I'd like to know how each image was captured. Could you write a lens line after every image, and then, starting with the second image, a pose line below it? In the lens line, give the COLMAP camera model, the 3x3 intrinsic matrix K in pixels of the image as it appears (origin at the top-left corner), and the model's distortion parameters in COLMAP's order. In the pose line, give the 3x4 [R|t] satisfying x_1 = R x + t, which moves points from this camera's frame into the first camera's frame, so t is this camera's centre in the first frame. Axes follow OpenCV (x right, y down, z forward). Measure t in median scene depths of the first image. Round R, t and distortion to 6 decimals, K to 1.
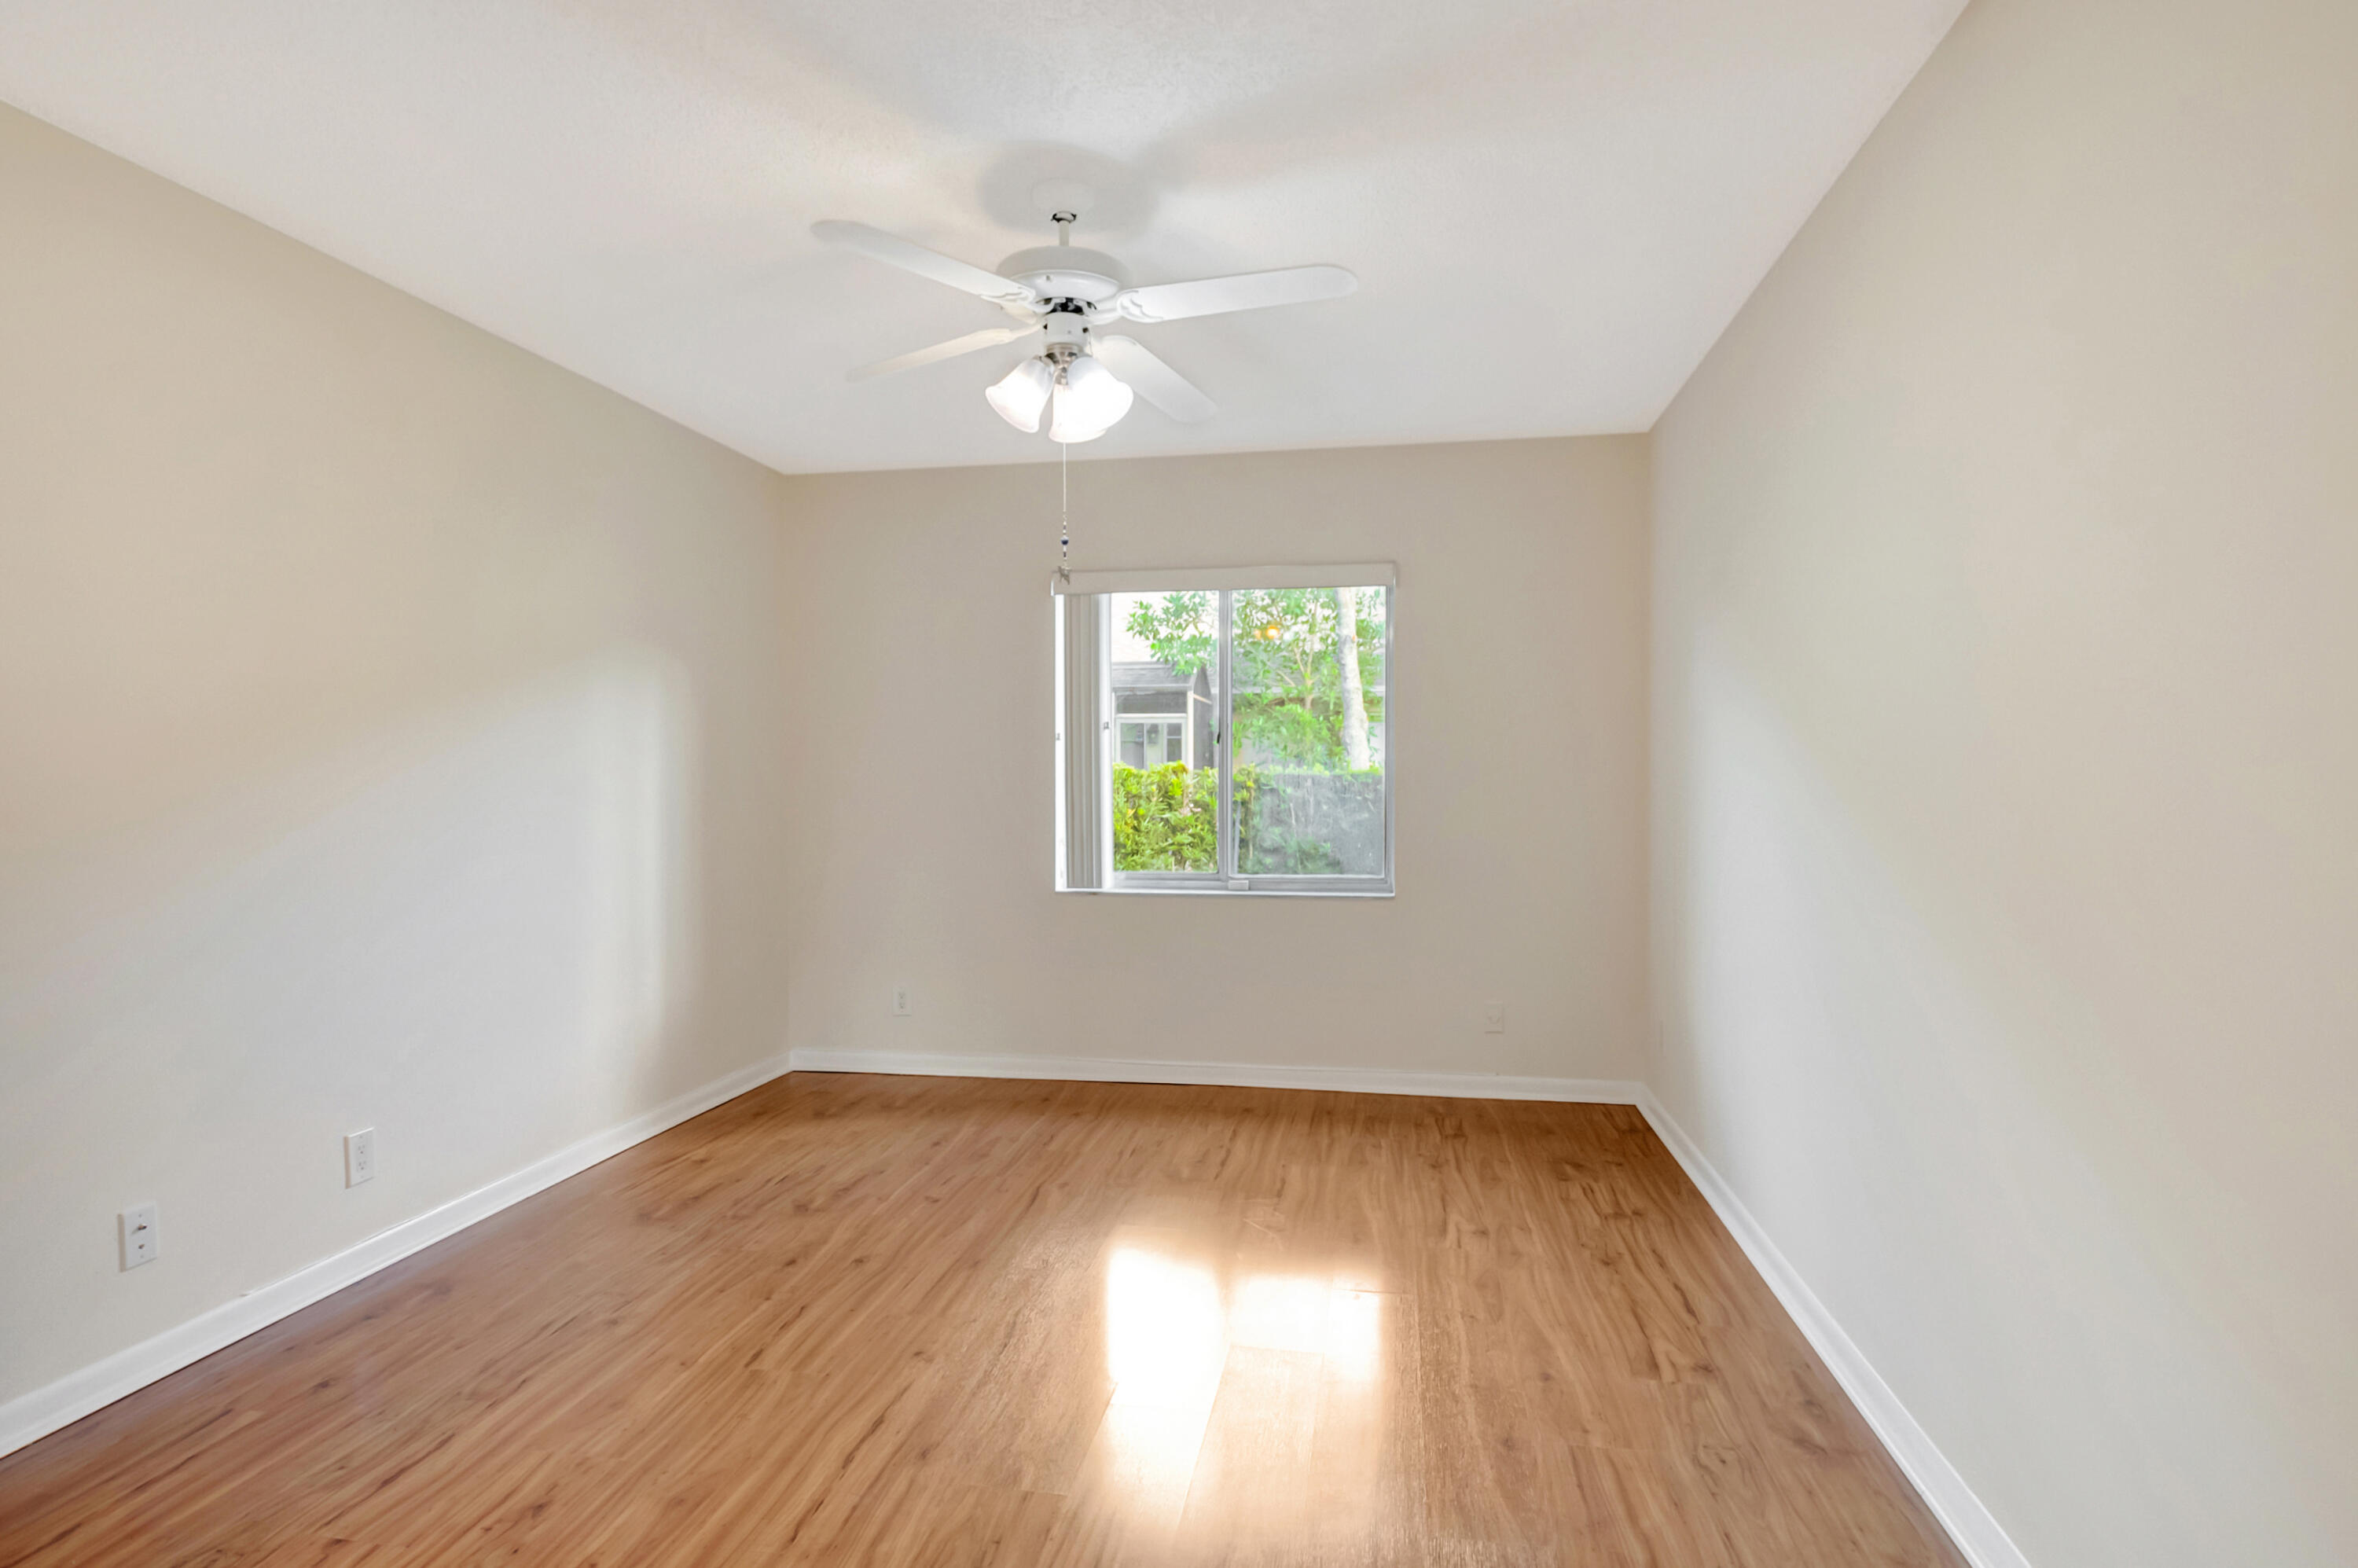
lens RADIAL K [[1197.5, 0, 1169.0], [0, 1197.5, 776.6], [0, 0, 1]] dist [-0.016685, -0.005929]
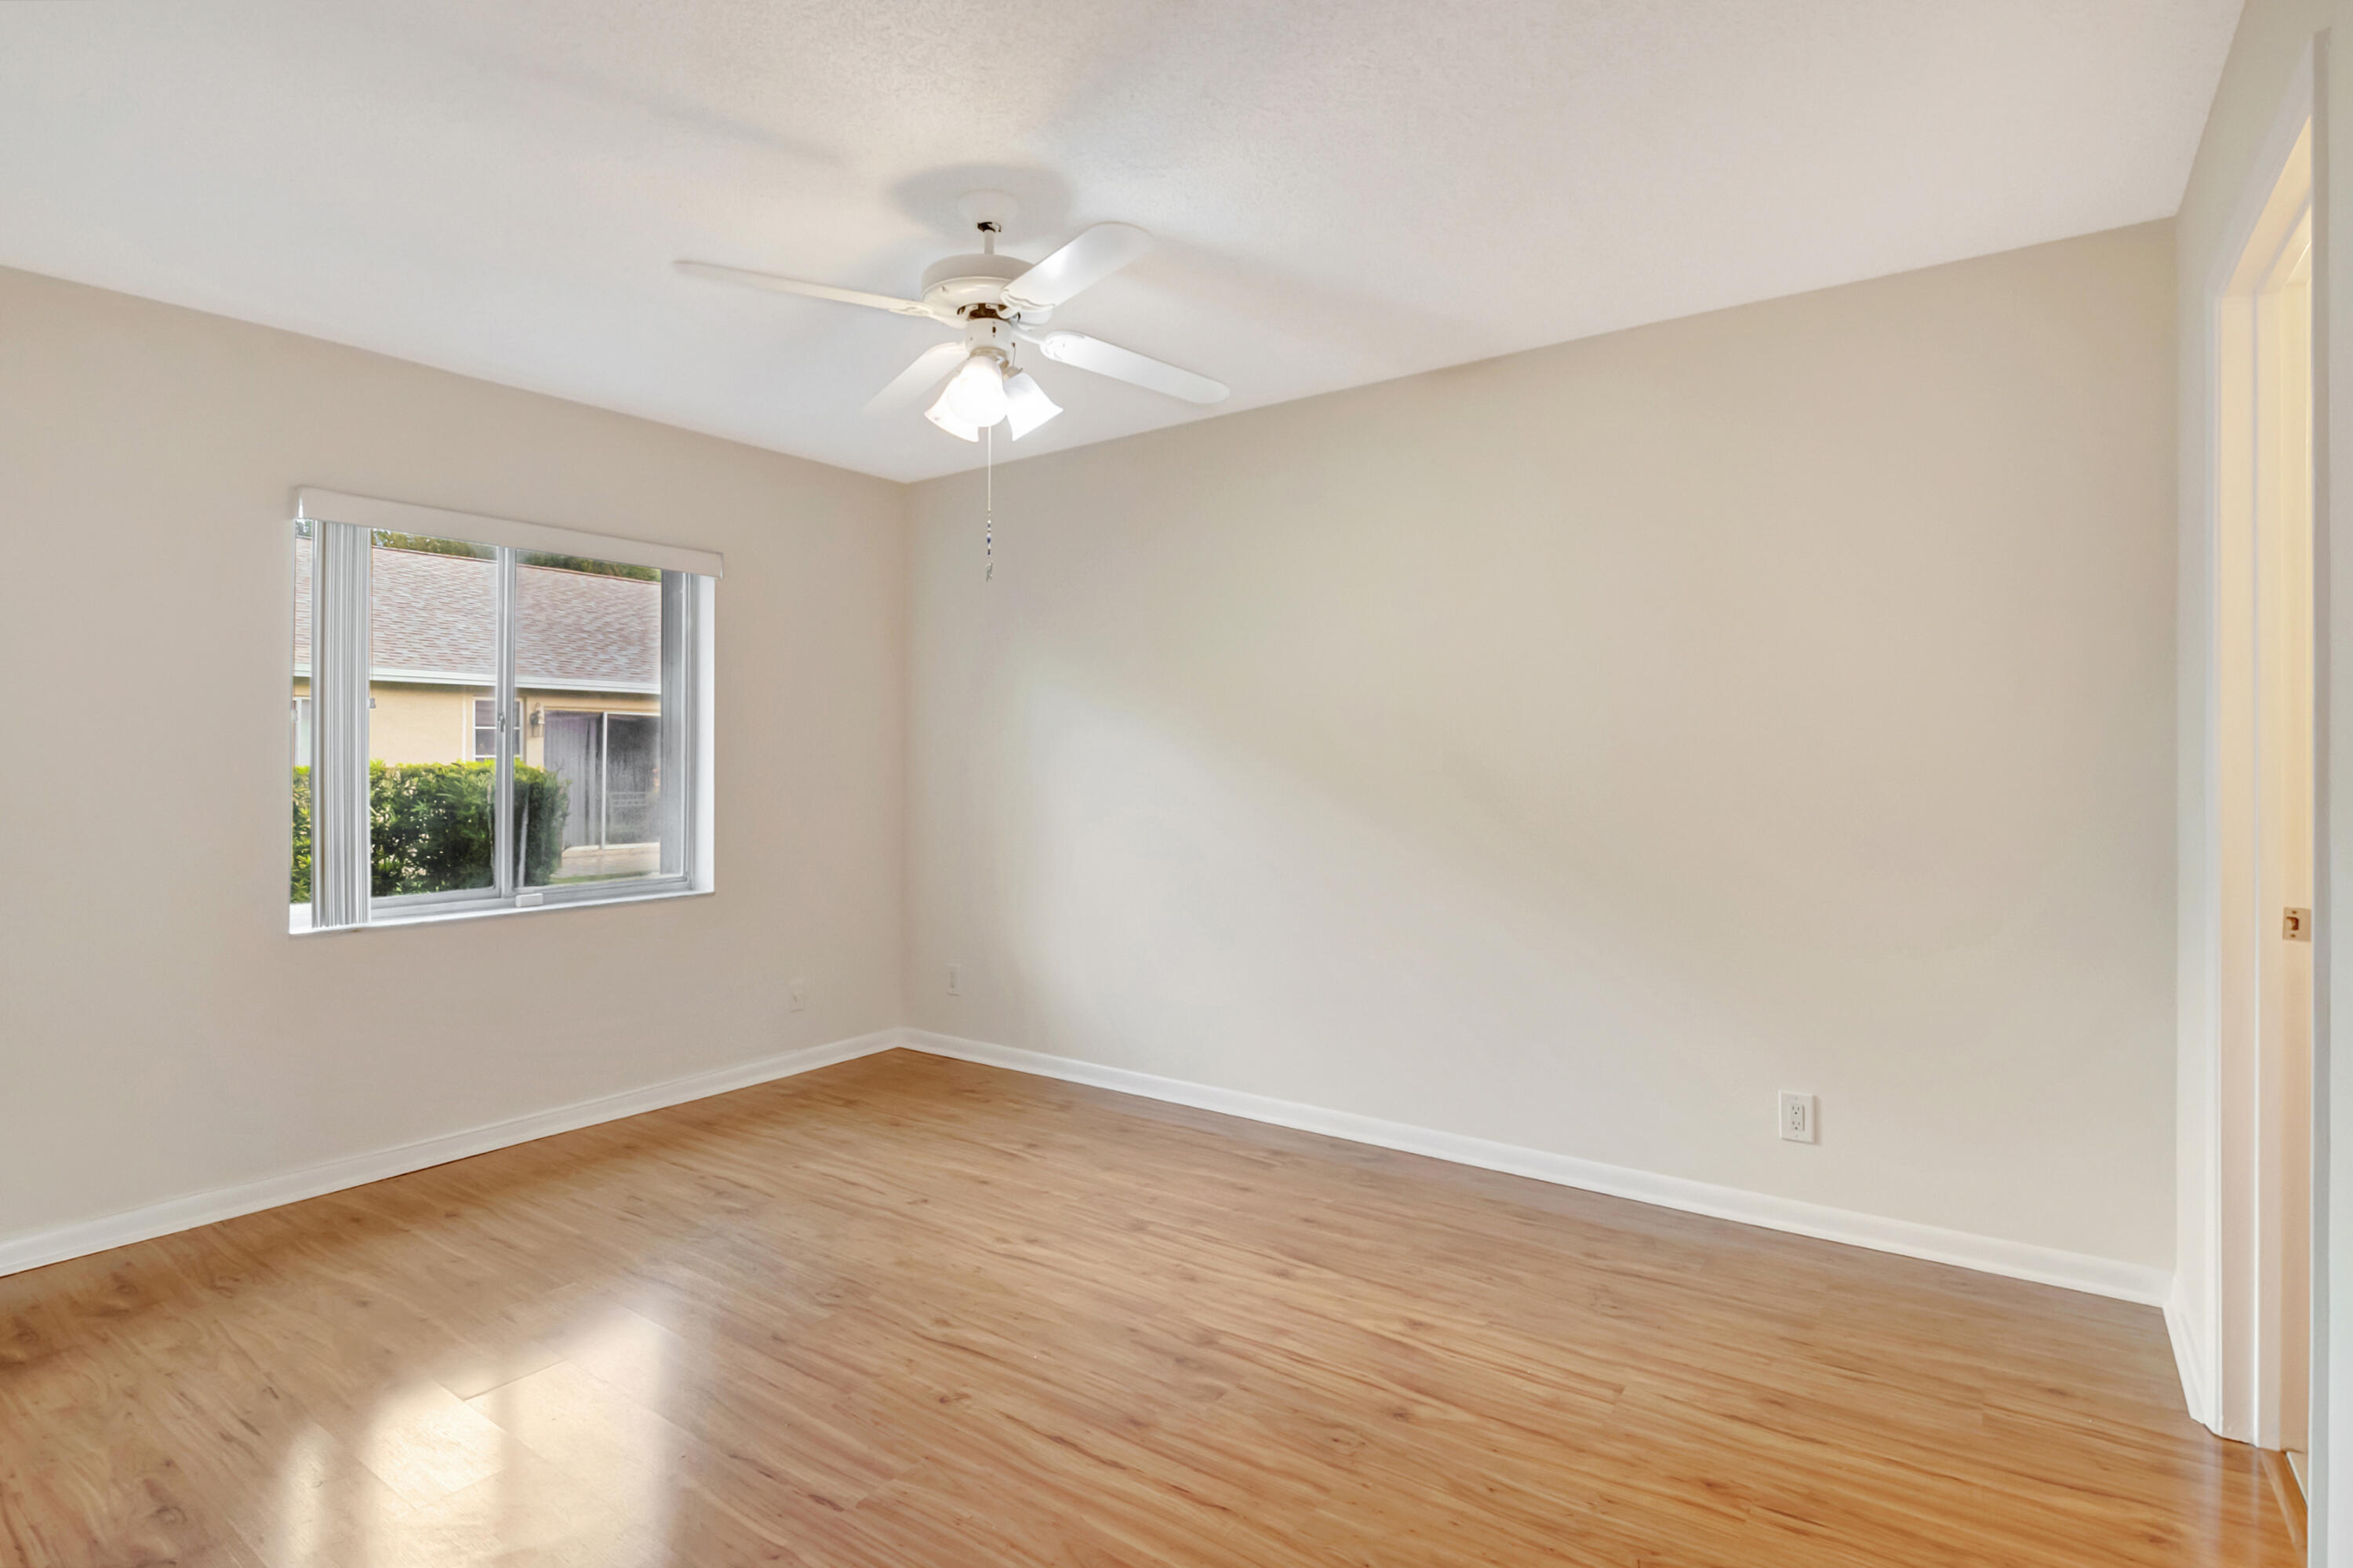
lens RADIAL K [[1195.0, 0, 1162.3], [0, 1195.0, 767.0], [0, 0, 1]] dist [-0.016685, -0.005929]
pose [[0.432913, -0.003105, 0.901430, -0.595653], [0.009919, 0.999950, -0.001320, 0.005139], [-0.901381, 0.009513, 0.432922, 0.286895]]
